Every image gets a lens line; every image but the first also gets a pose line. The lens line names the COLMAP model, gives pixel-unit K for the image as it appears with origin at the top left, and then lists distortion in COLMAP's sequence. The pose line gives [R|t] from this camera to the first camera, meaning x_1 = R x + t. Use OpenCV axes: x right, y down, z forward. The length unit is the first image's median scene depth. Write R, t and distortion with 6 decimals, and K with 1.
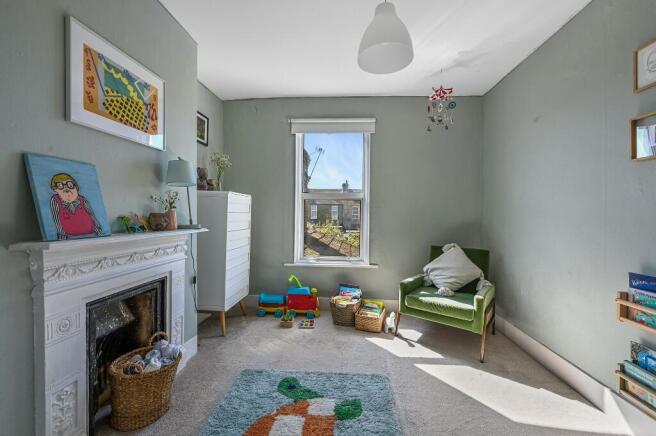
lens RADIAL K [[267.0, 0, 328.0], [0, 267.0, 211.6], [0, 0, 1]] dist [-0.001961, -0.000131]
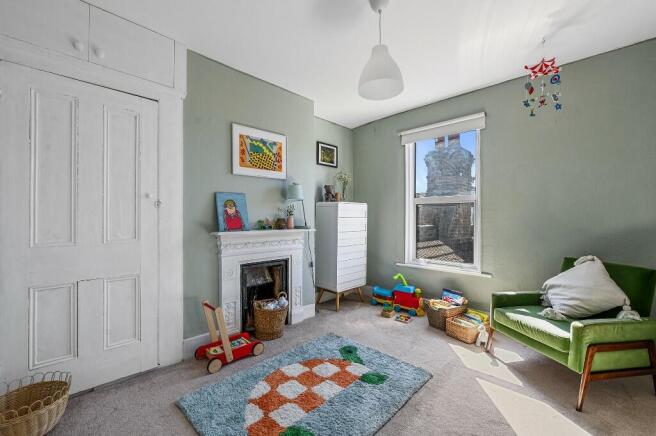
lens RADIAL K [[267.0, 0, 328.0], [0, 267.0, 211.6], [0, 0, 1]] dist [-0.001961, -0.000131]
pose [[0.757567, -0.027101, -0.652195, 0.530928], [0.014178, 0.999585, -0.025069, 0.007069], [0.652604, 0.009745, 0.757637, -0.046439]]
